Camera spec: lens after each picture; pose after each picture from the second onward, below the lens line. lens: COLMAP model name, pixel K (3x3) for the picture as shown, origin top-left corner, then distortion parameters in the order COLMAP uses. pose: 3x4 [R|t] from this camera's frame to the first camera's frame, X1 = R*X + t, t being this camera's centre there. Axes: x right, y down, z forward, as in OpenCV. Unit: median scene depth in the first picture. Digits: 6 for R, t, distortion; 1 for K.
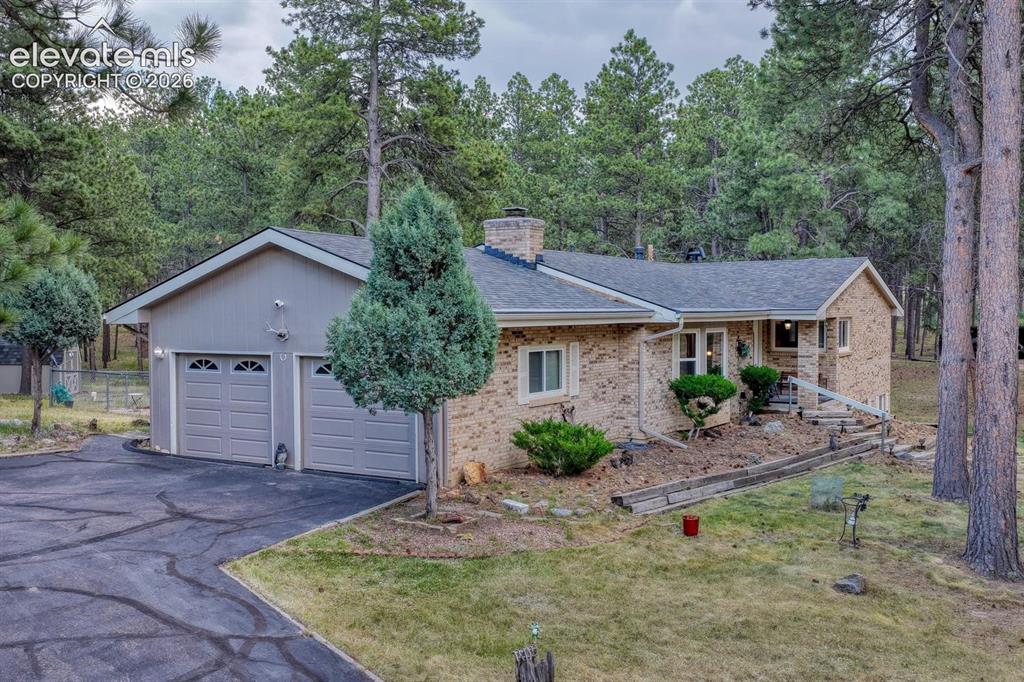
lens RADIAL K [[991.8, 0, 465.3], [0, 991.8, 385.6], [0, 0, 1]] dist [0.037048, -0.007604]
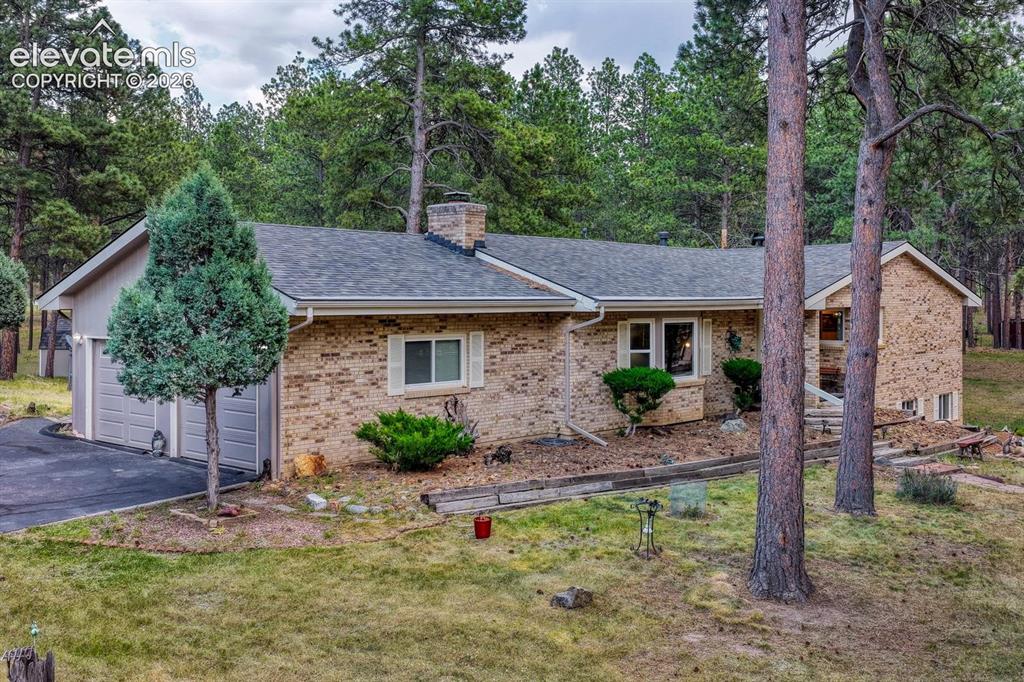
lens RADIAL K [[1018.2, 0, 512.0], [0, 1018.2, 341.0], [0, 0, 1]] dist [0.040198, -0.018390]
pose [[0.986863, 0.009177, -0.161297, 0.303393], [-0.014675, 0.999350, -0.032933, -0.002720], [0.160890, 0.034867, 0.986356, 0.037915]]
